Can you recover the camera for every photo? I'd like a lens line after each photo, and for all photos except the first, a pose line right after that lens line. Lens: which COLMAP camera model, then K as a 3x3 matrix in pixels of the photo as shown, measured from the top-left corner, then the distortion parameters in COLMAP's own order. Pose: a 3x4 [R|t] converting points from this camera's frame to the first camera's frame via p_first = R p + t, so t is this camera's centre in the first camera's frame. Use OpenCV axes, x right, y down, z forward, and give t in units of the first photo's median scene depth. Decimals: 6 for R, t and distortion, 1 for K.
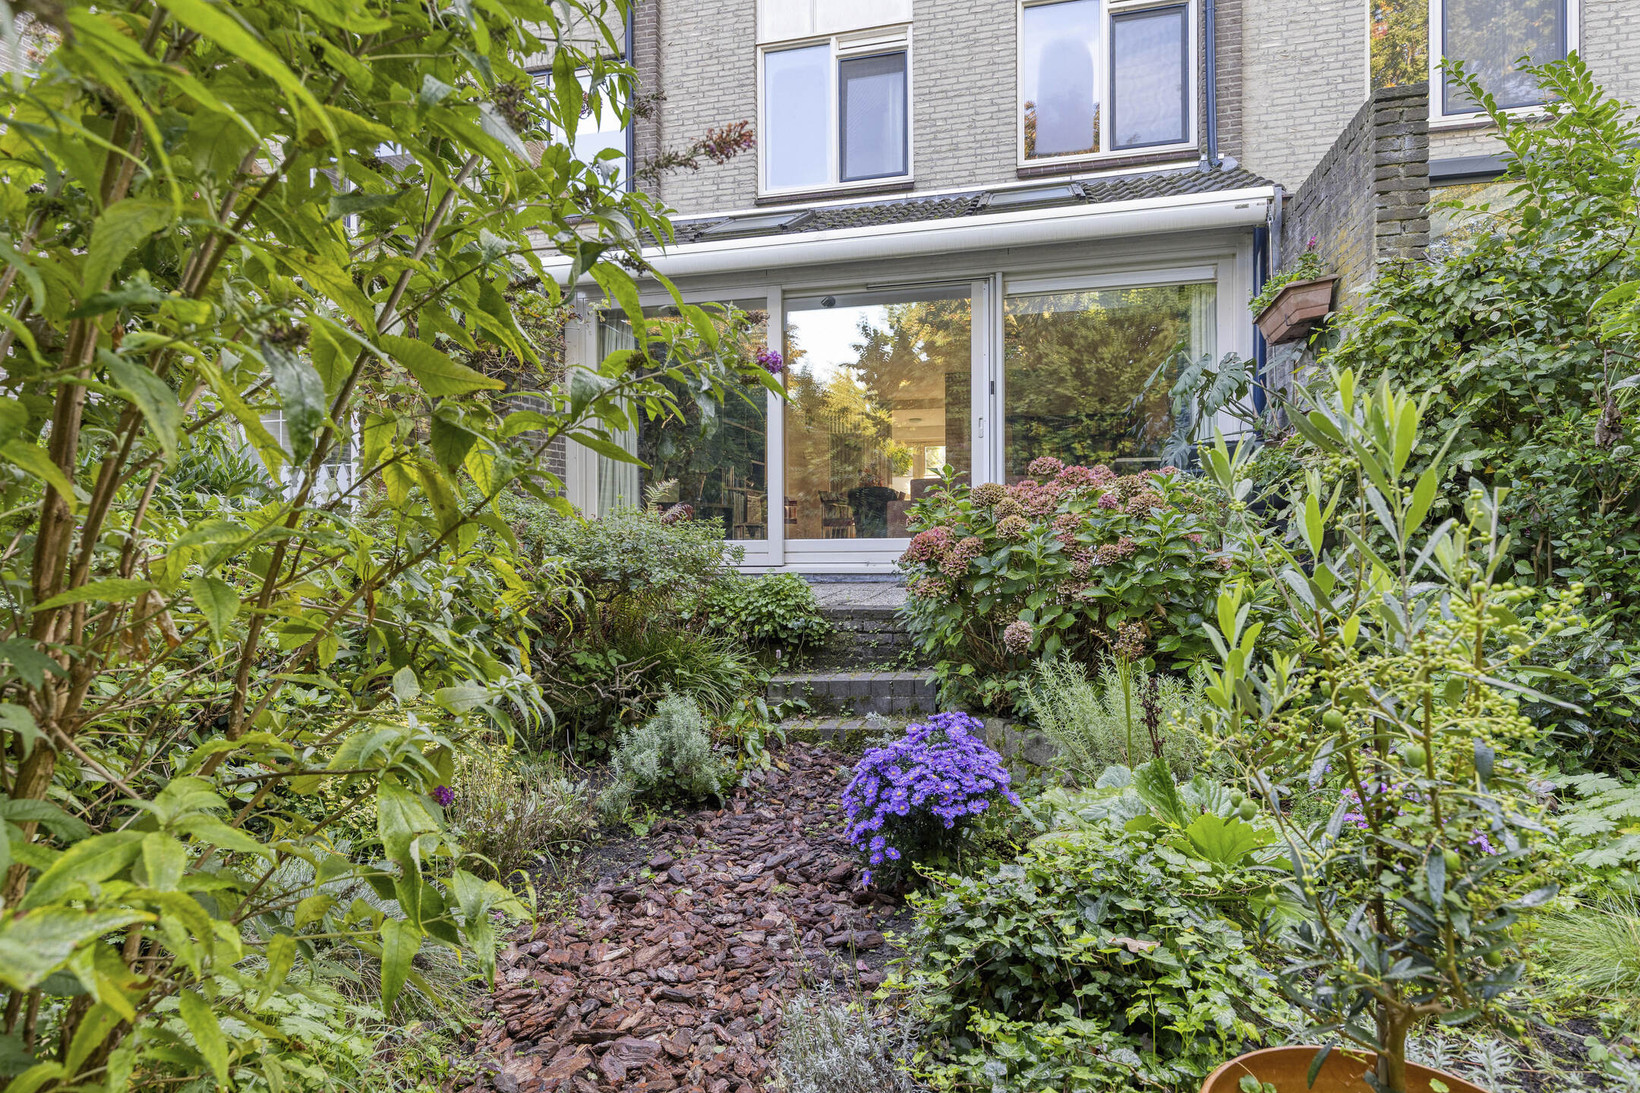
lens RADIAL K [[942.8, 0, 819.6], [0, 942.8, 523.8], [0, 0, 1]] dist [0.004030, 0.000009]
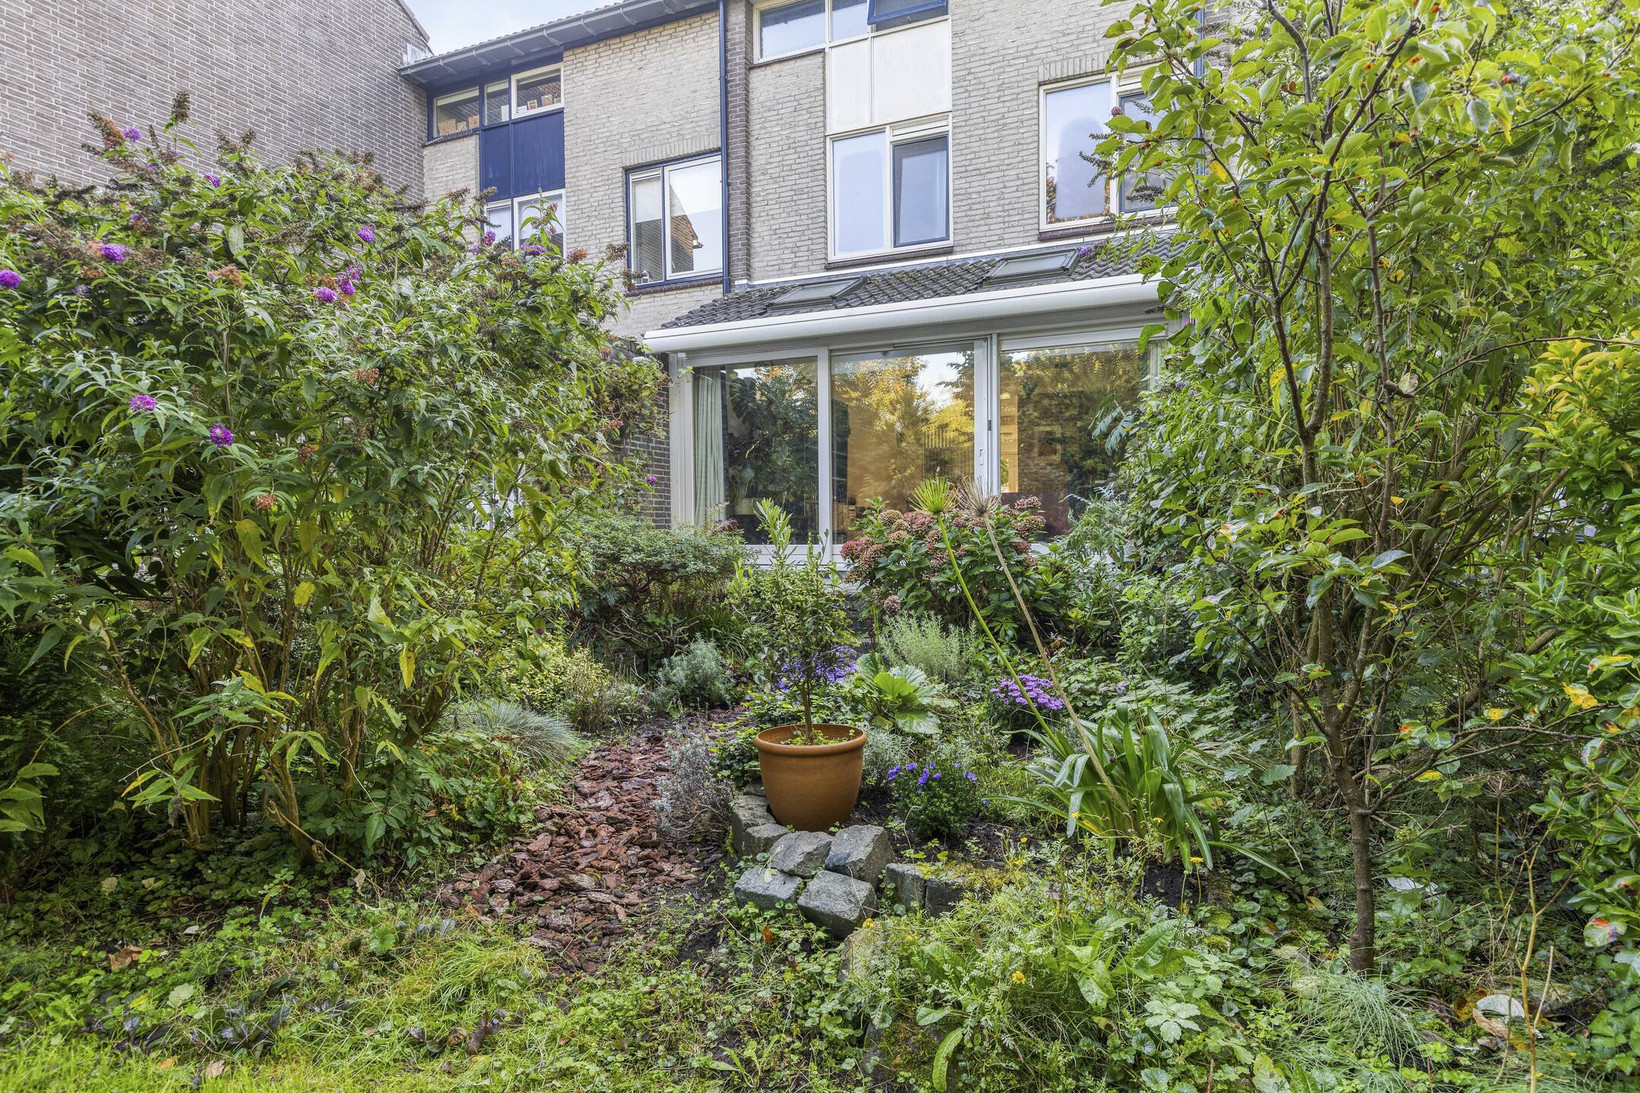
lens RADIAL K [[999.7, 0, 819.9], [0, 999.7, 579.1], [0, 0, 1]] dist [-0.001544, -0.000872]
pose [[0.985287, 0.011623, -0.170510, 0.158544], [-0.002733, 0.998629, 0.052284, -0.006734], [0.170884, -0.051049, 0.983968, -0.306161]]
